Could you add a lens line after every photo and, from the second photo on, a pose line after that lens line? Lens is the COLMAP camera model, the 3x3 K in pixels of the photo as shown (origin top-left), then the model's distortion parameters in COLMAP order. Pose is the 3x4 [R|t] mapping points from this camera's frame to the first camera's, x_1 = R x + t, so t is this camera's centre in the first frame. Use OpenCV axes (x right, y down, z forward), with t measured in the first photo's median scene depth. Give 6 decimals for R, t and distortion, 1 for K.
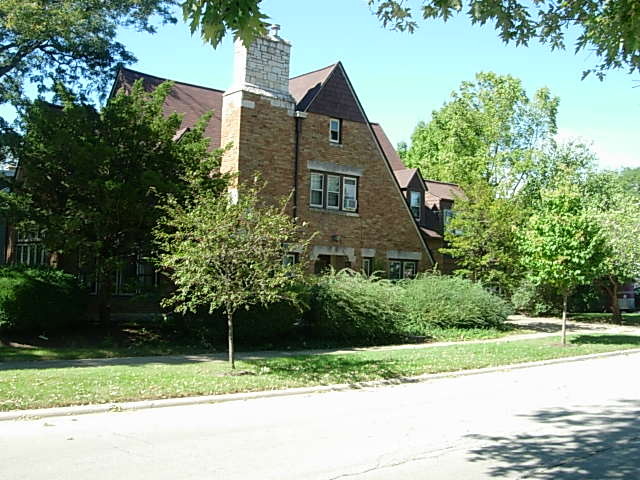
lens RADIAL K [[741.8, 0, 320.0], [0, 741.8, 240.0], [0, 0, 1]] dist [-0.185380, 0.013885]
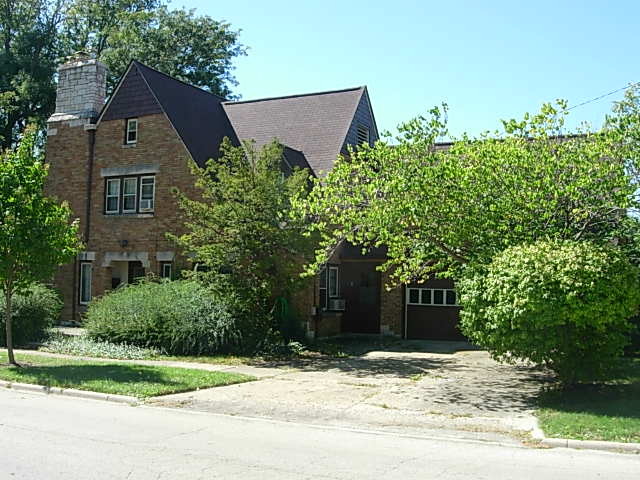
lens RADIAL K [[741.8, 0, 320.0], [0, 741.8, 240.0], [0, 0, 1]] dist [-0.185380, 0.013885]
pose [[0.402085, -0.078839, -0.912202, 0.986859], [0.040685, 0.996840, -0.068221, 0.068569], [0.914698, -0.009683, 0.404022, 0.852788]]
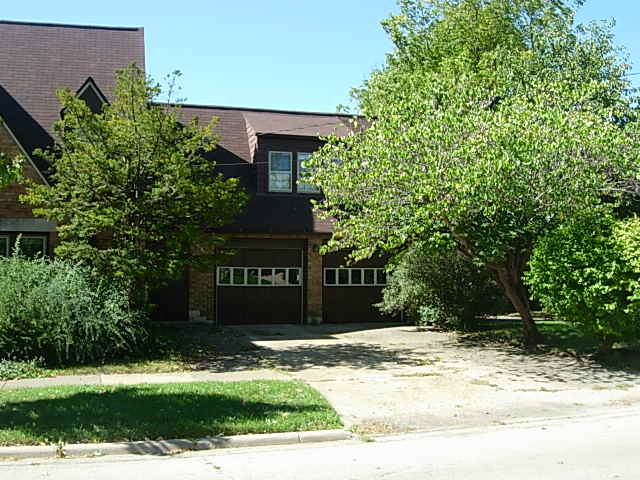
lens RADIAL K [[741.8, 0, 320.0], [0, 741.8, 240.0], [0, 0, 1]] dist [-0.185380, 0.013885]
pose [[0.919535, -0.045264, -0.390394, 0.608791], [0.045649, 0.998923, -0.008298, 0.052583], [0.390349, -0.010191, 0.920611, 0.628540]]
